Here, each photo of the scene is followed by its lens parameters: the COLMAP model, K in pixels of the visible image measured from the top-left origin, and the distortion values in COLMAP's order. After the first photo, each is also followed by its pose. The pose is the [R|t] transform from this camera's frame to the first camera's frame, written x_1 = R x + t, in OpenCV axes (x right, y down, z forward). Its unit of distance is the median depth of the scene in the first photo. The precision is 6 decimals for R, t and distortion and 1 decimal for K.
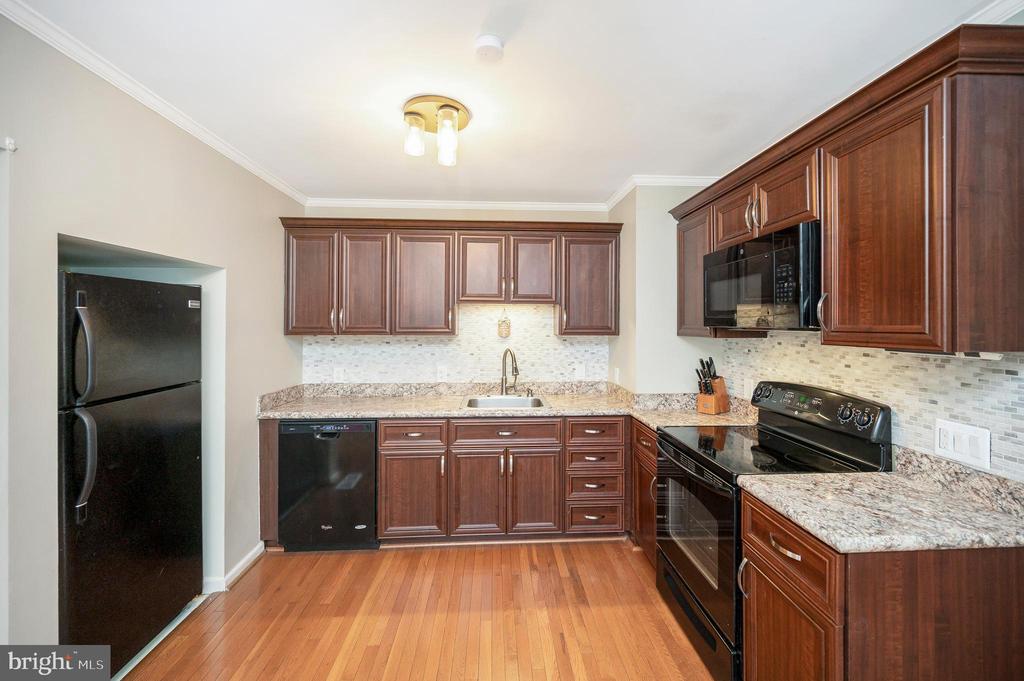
lens RADIAL K [[414.7, 0, 530.9], [0, 414.7, 321.9], [0, 0, 1]] dist [-0.000860, 0.001131]
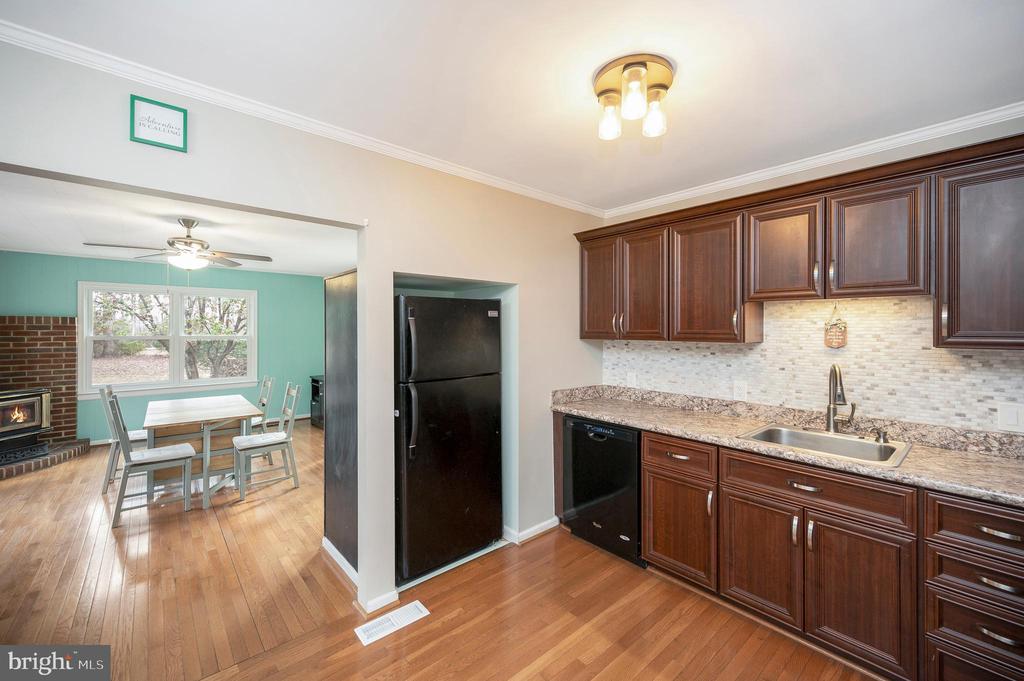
lens RADIAL K [[414.7, 0, 505.7], [0, 414.7, 327.7], [0, 0, 1]] dist [-0.000860, 0.001131]
pose [[0.607101, -0.004170, -0.794614, 0.189125], [0.004278, 0.999989, -0.001979, 0.003371], [0.794613, -0.002198, 0.607112, 0.186117]]
